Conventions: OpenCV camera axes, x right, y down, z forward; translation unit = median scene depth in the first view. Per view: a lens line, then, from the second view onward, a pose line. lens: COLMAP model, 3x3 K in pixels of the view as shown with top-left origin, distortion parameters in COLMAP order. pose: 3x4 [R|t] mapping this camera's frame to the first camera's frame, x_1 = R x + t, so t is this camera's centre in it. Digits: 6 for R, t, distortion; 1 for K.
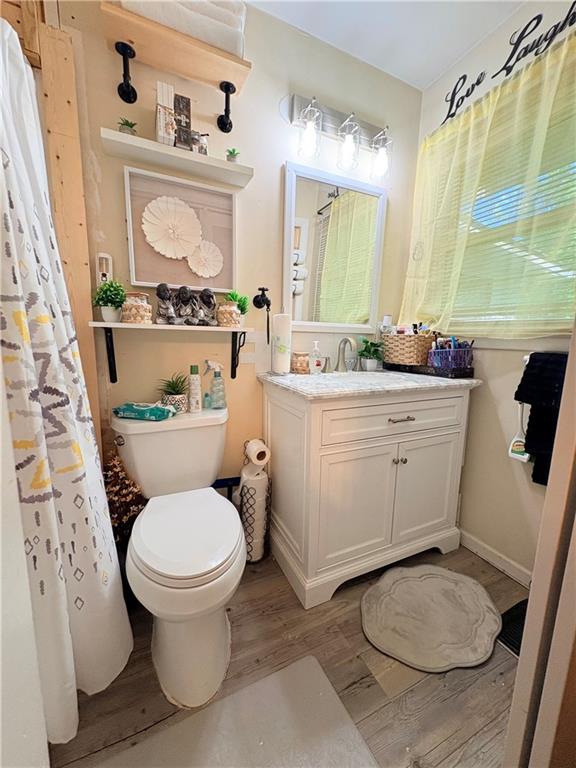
lens RADIAL K [[301.3, 0, 288.0], [0, 301.3, 384.0], [0, 0, 1]] dist [0.000300, 0.000370]
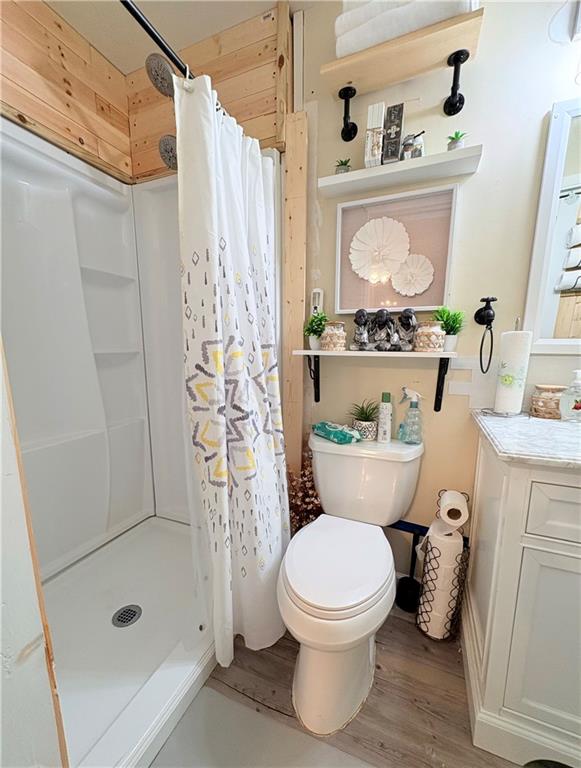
lens RADIAL K [[318.1, 0, 288.9], [0, 318.1, 401.6], [0, 0, 1]] dist [0.001927, 0.000537]
pose [[0.667906, 0.109333, -0.736171, 0.237199], [-0.105724, 0.993058, 0.051565, -0.058997], [0.736698, 0.043391, 0.674829, 0.125091]]
